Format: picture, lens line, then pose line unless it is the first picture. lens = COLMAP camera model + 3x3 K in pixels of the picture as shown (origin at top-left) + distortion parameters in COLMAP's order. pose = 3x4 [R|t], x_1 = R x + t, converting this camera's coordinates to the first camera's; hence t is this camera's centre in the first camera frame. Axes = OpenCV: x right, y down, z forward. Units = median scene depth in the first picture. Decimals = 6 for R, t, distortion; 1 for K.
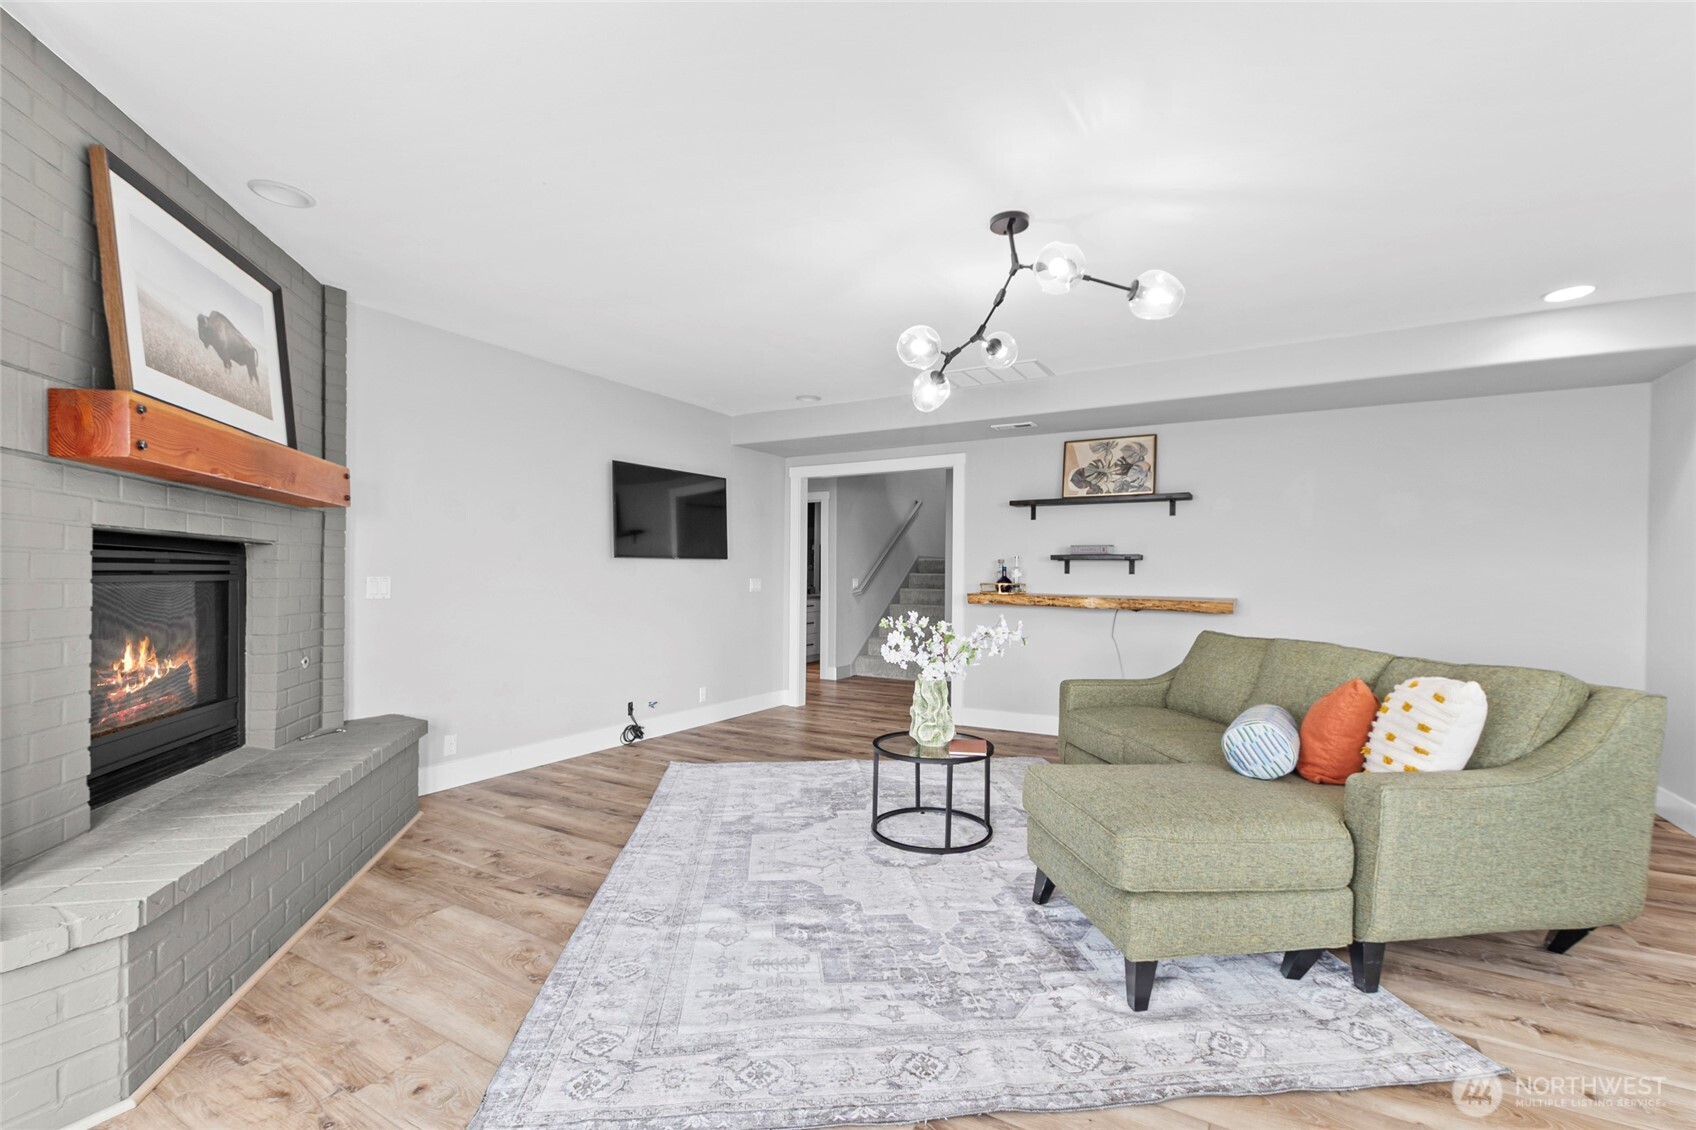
lens RADIAL K [[732.5, 0, 850.4], [0, 732.5, 566.9], [0, 0, 1]] dist [0.001652, -0.000025]
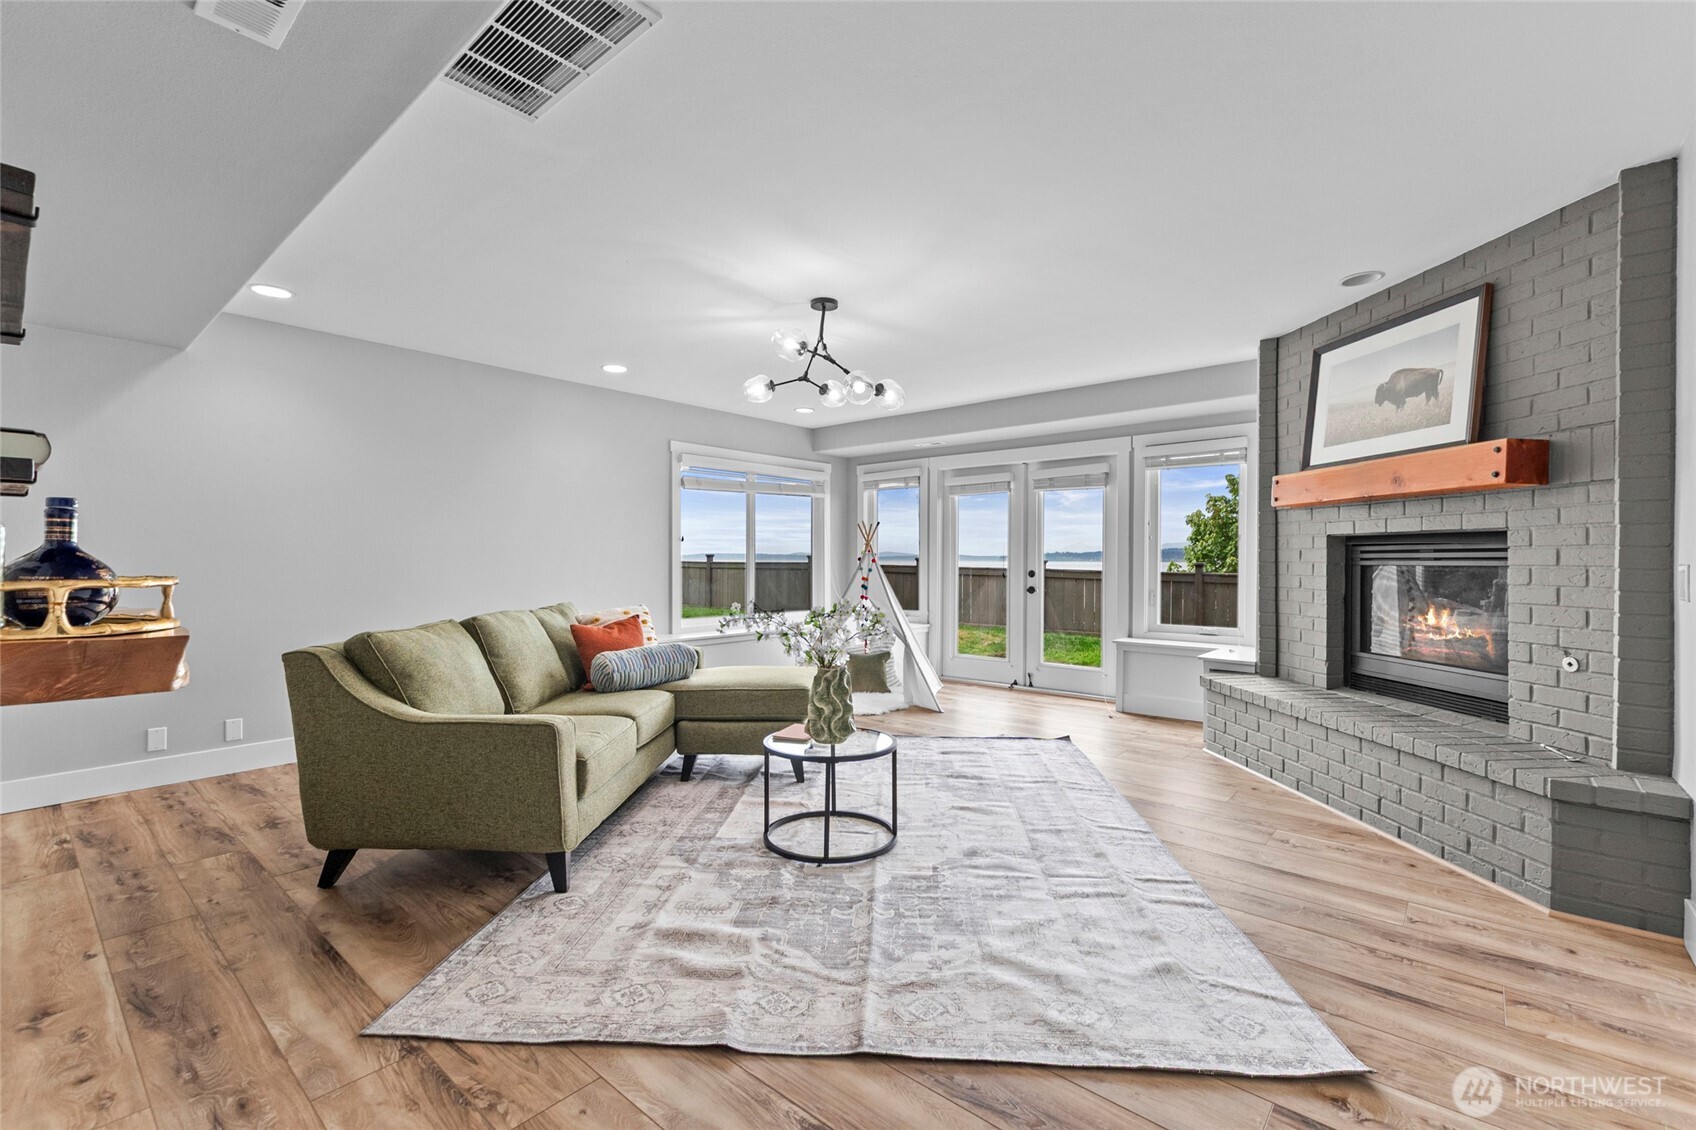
lens RADIAL K [[732.5, 0, 848.9], [0, 732.5, 572.0], [0, 0, 1]] dist [0.001652, -0.000025]
pose [[-0.983395, -0.014925, 0.180865, -0.075113], [-0.013407, 0.999864, 0.009610, 0.026801], [-0.180984, 0.007026, -0.983461, 2.026481]]
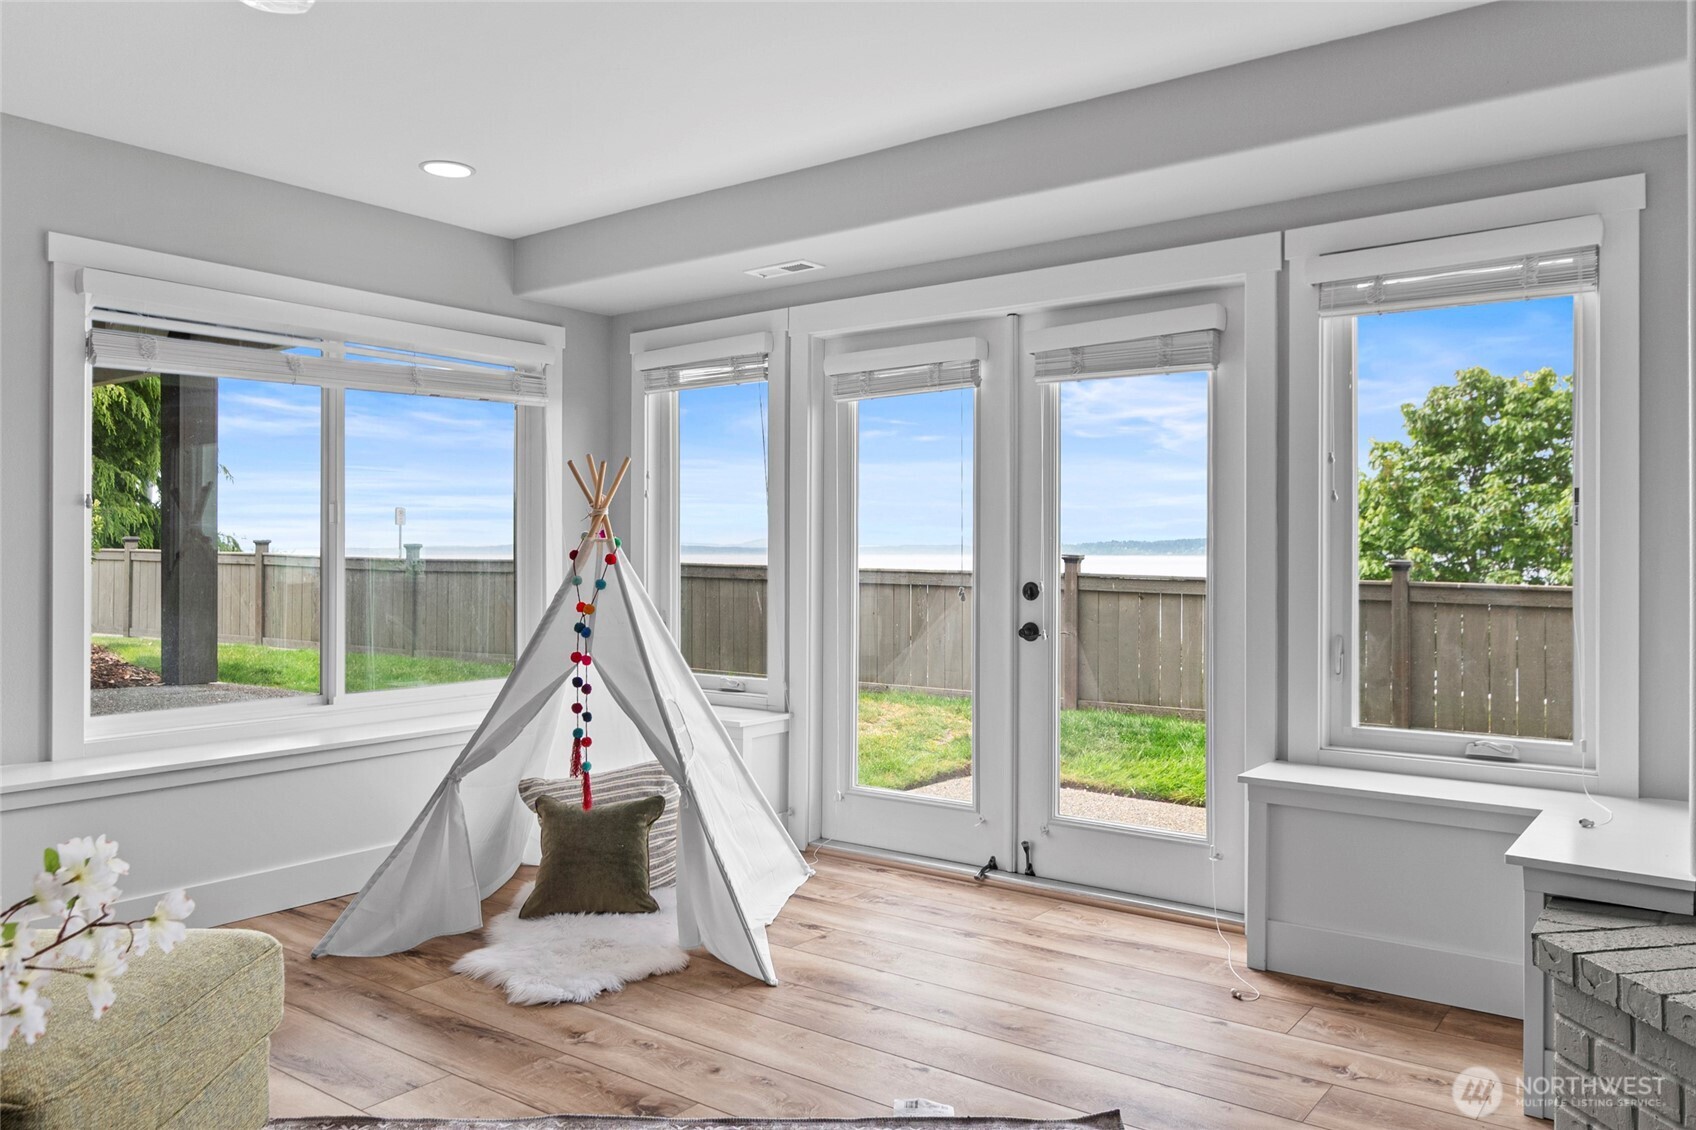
lens RADIAL K [[1209.0, 0, 848.5], [0, 1209.0, 558.6], [0, 0, 1]] dist [-0.012597, 0.000281]
pose [[-0.992561, -0.010694, 0.121276, -0.140891], [-0.011198, 0.999931, -0.003475, 0.018923], [-0.121230, -0.004807, -0.992613, 1.498264]]
